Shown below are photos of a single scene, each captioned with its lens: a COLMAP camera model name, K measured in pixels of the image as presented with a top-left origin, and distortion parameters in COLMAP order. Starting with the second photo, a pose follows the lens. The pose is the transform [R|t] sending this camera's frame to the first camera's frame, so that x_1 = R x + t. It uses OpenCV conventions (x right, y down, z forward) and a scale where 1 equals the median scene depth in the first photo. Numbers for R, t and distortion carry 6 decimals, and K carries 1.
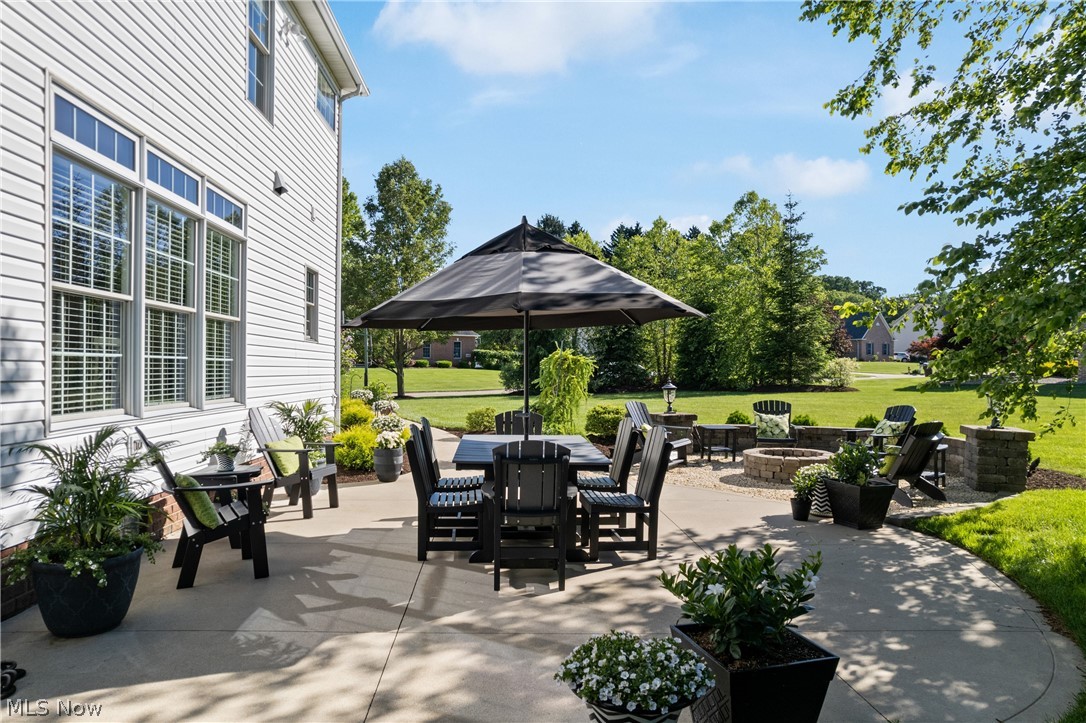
lens RADIAL K [[722.4, 0, 519.9], [0, 722.4, 352.8], [0, 0, 1]] dist [-0.067595, 0.034082]
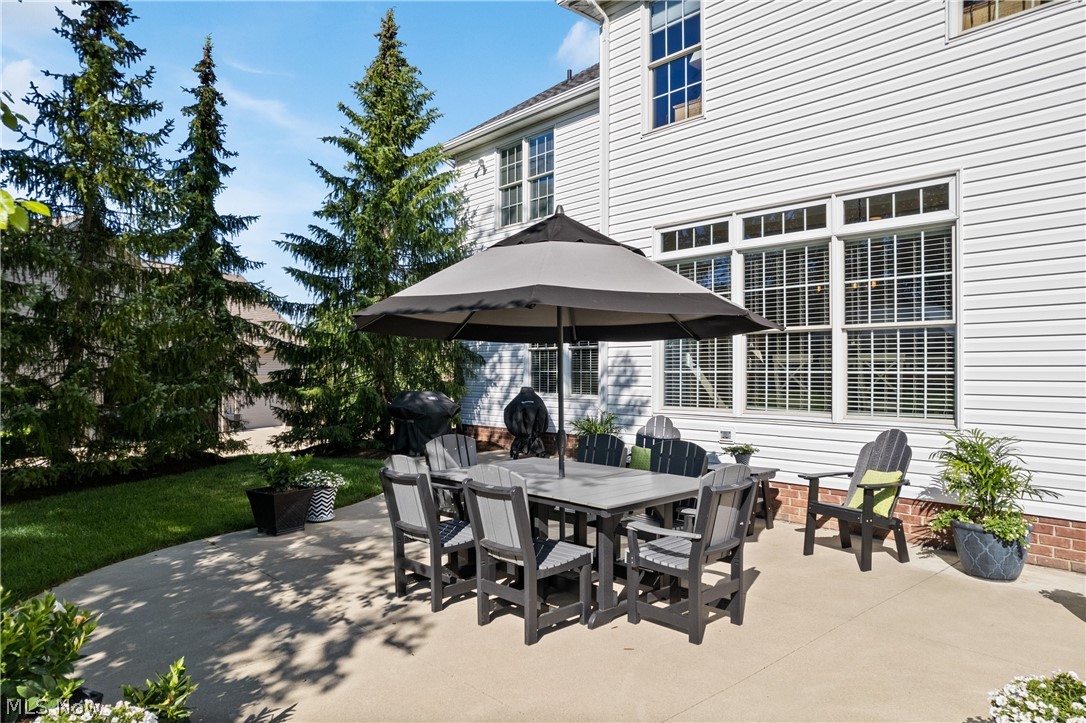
lens RADIAL K [[722.4, 0, 552.0], [0, 722.4, 358.5], [0, 0, 1]] dist [-0.067595, 0.034082]
pose [[-0.755302, -0.024256, -0.654927, 0.151579], [0.005812, 0.999028, -0.043703, 0.008903], [0.655351, -0.036815, -0.754427, 0.431819]]
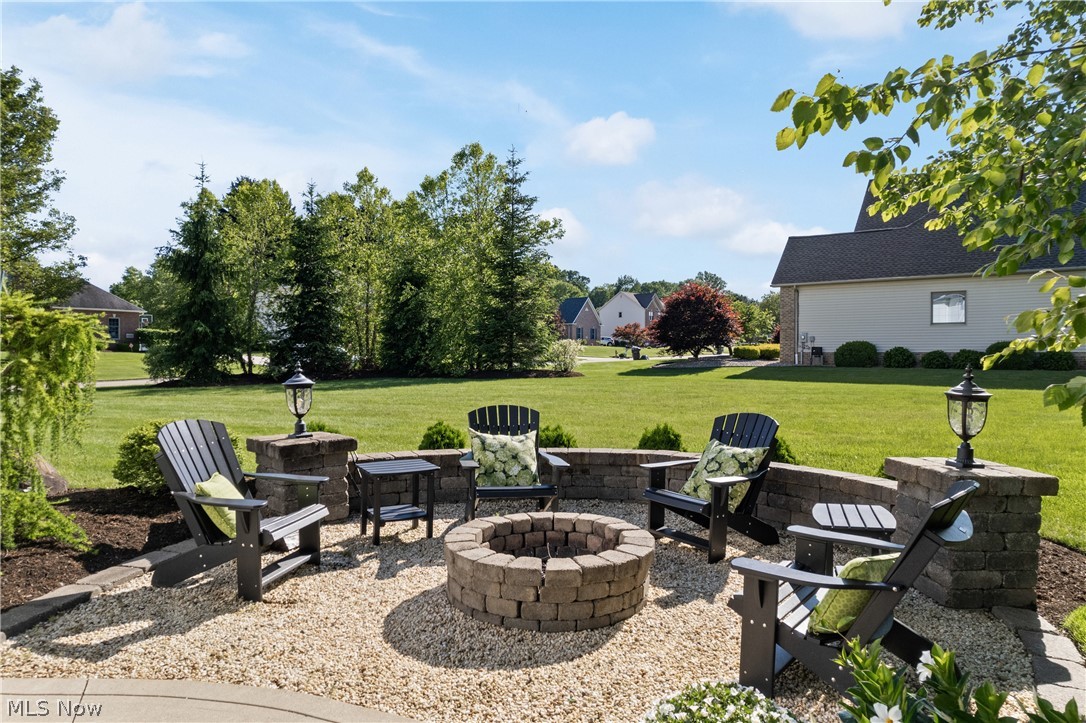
lens RADIAL K [[722.4, 0, 545.0], [0, 722.4, 357.3], [0, 0, 1]] dist [-0.067595, 0.034082]
pose [[0.913986, -0.003399, 0.405732, 0.059644], [-0.007982, 0.999621, 0.026356, 0.006358], [-0.405668, -0.027328, 0.913612, 0.182340]]
